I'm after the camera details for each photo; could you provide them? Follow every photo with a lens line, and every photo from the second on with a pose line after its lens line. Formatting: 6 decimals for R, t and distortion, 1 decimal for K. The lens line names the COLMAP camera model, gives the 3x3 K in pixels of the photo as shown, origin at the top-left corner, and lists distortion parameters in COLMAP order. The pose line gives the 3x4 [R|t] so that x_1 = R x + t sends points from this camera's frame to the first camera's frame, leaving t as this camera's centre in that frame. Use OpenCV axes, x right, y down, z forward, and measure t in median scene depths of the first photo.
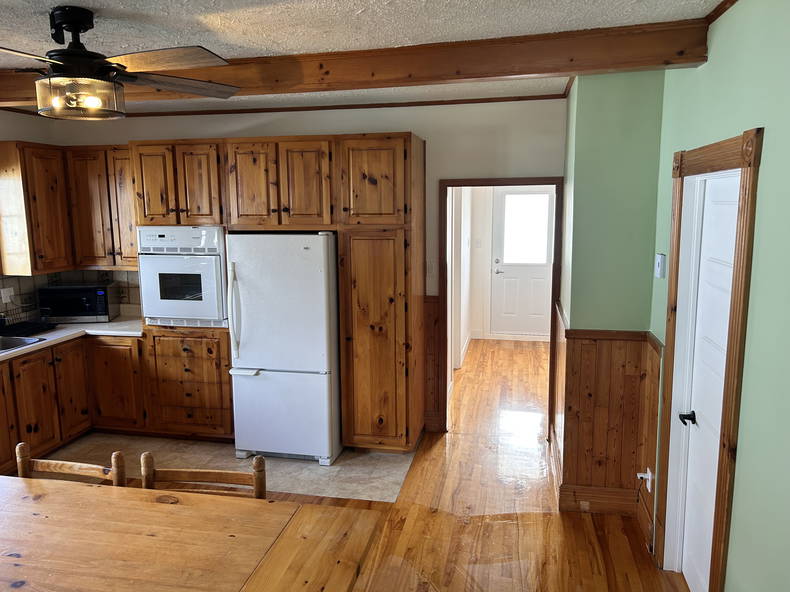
lens RADIAL K [[601.0, 0, 395.0], [0, 601.0, 296.0], [0, 0, 1]] dist [0.024056, -0.005730]
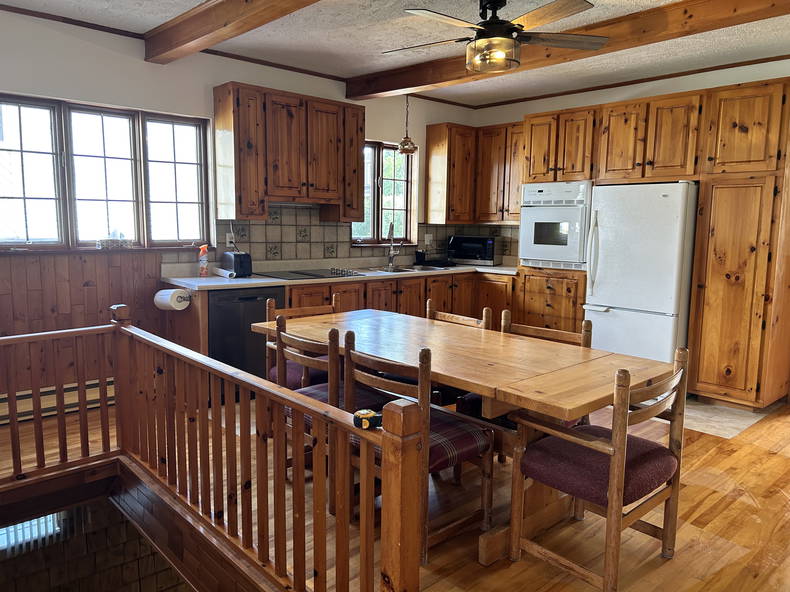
lens RADIAL K [[601.0, 0, 395.0], [0, 601.0, 296.0], [0, 0, 1]] dist [0.024056, -0.005730]
pose [[0.813186, 0.092702, -0.574573, 0.092962], [-0.110060, 0.993914, 0.004593, 0.140207], [0.571502, 0.059502, 0.818440, -0.149298]]
